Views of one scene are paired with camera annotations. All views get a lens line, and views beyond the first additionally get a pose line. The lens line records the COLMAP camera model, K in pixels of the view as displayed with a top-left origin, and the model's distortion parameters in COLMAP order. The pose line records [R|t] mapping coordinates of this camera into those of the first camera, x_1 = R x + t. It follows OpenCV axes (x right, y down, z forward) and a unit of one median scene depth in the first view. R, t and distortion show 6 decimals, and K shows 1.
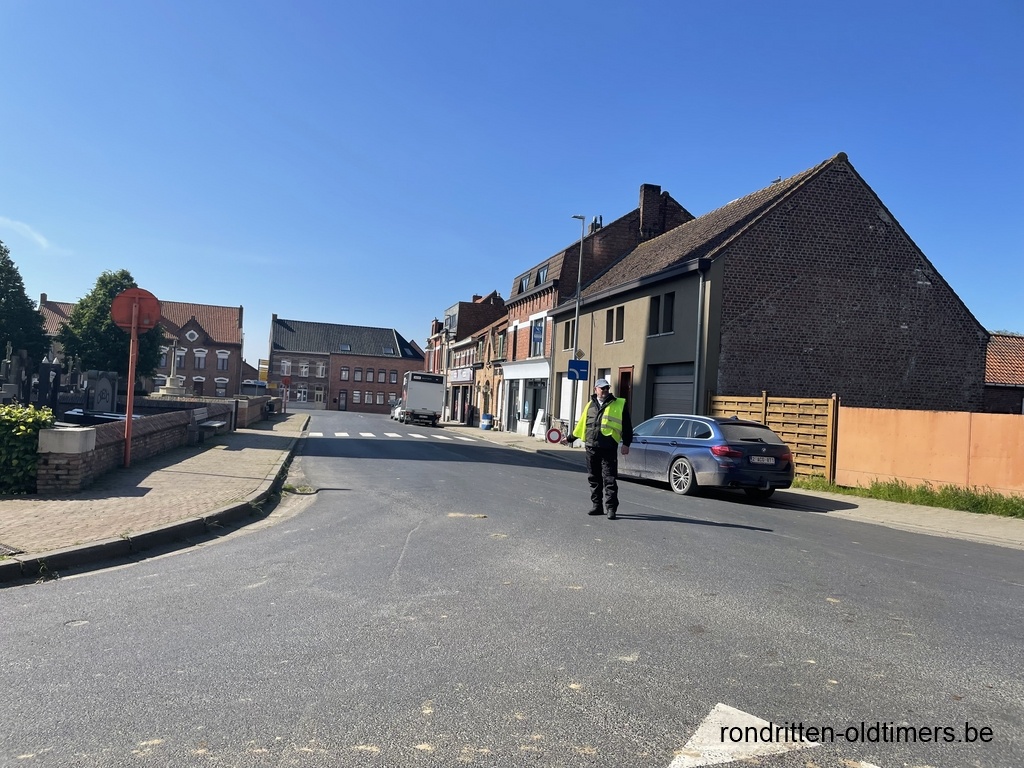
lens RADIAL K [[769.6, 0, 512.0], [0, 769.6, 384.0], [0, 0, 1]] dist [0.009710, -0.000863]
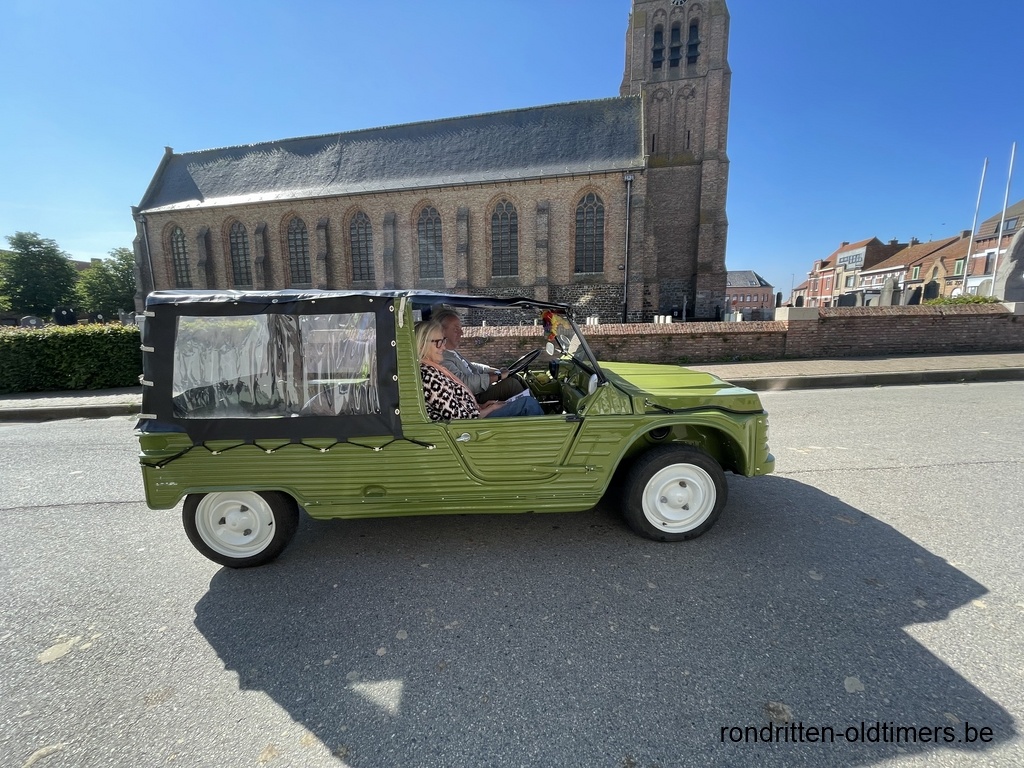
lens RADIAL K [[410.4, 0, 512.0], [0, 410.4, 384.0], [0, 0, 1]] dist [-0.002372, 0.000119]
pose [[0.924086, -0.016884, -0.381811, -0.922298], [0.084460, 0.983345, 0.160932, -0.038013], [0.372735, -0.180963, 0.910121, -0.366292]]
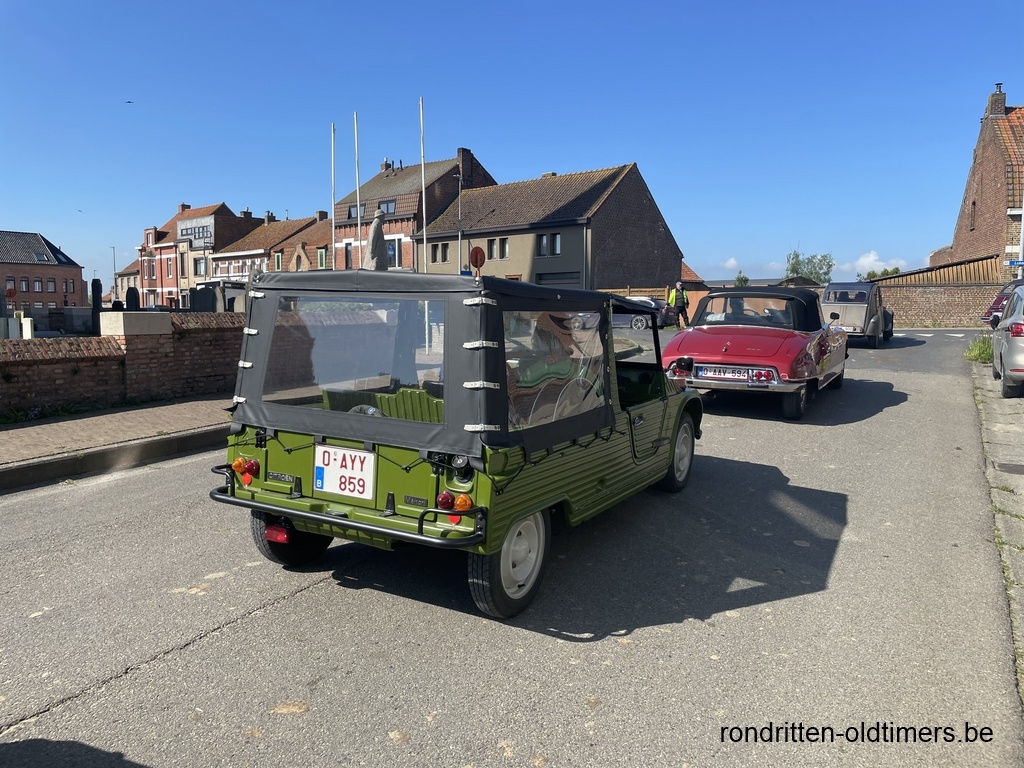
lens RADIAL K [[769.6, 0, 512.0], [0, 769.6, 384.0], [0, 0, 1]] dist [0.009710, -0.000863]
pose [[0.776107, -0.125059, 0.618076, -0.922214], [0.035550, 0.987256, 0.155118, -0.046827], [-0.629598, -0.098416, 0.770662, -0.321583]]
